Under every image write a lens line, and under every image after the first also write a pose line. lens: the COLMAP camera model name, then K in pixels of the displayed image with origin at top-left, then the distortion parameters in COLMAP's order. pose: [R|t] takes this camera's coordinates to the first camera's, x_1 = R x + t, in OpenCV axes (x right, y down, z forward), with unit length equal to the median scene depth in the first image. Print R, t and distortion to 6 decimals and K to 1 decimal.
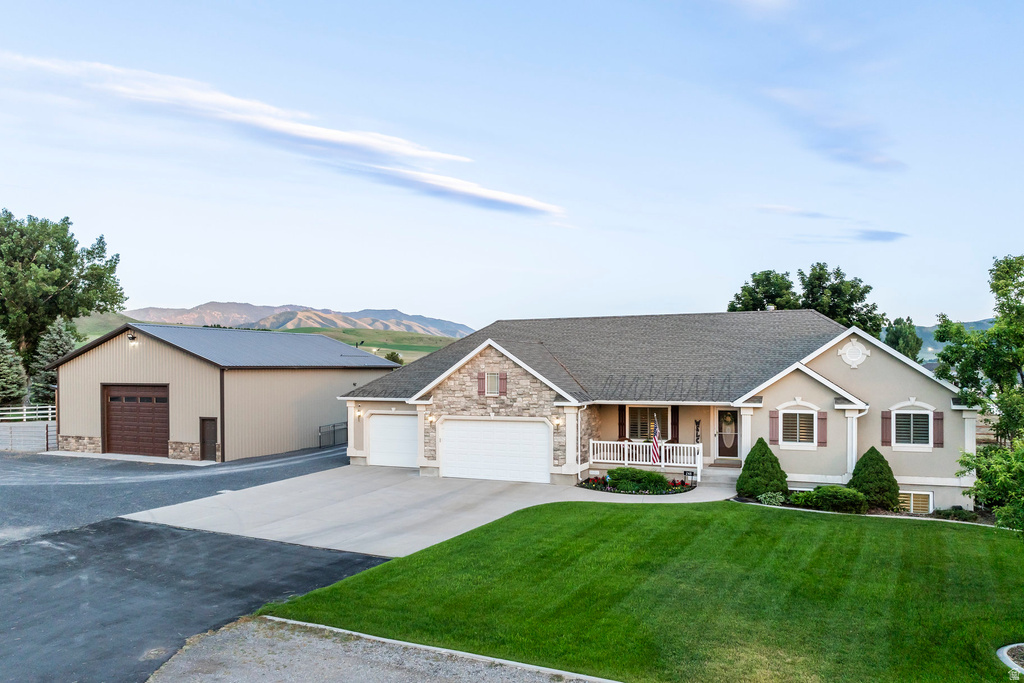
lens RADIAL K [[743.3, 0, 508.3], [0, 743.3, 342.6], [0, 0, 1]] dist [-0.032879, -0.005881]
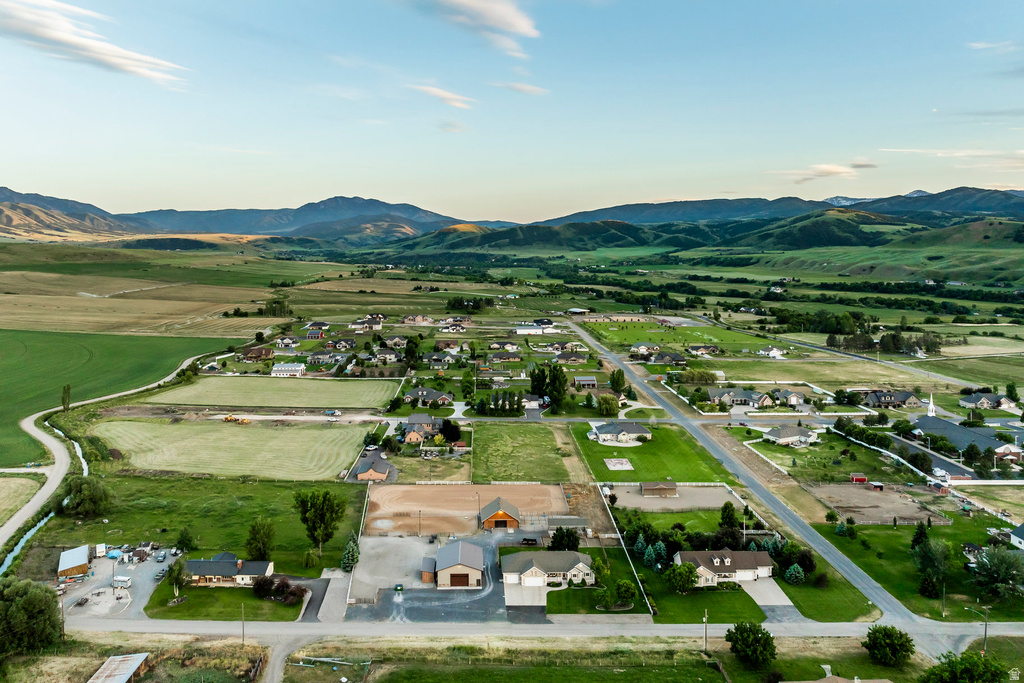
lens RADIAL K [[743.3, 0, 478.7], [0, 743.3, 266.0], [0, 0, 1]] dist [-0.032879, -0.005881]
pose [[0.909416, -0.013613, 0.415664, -3.121499], [-0.009977, 0.998462, 0.054528, -2.983719], [-0.415768, -0.053736, 0.907882, -4.600194]]
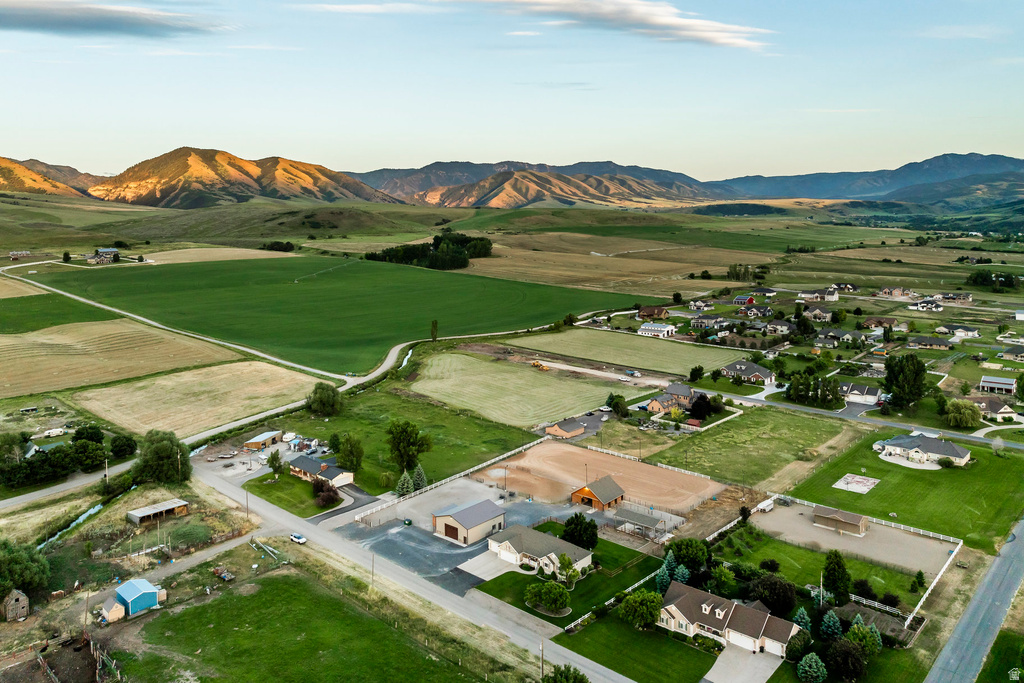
lens RADIAL K [[743.3, 0, 479.1], [0, 743.3, 270.5], [0, 0, 1]] dist [-0.032879, -0.005881]
pose [[0.947290, 0.014529, -0.320048, 1.633889], [0.019455, 0.994519, 0.102731, -2.786166], [0.319786, -0.103543, 0.941815, -4.524998]]
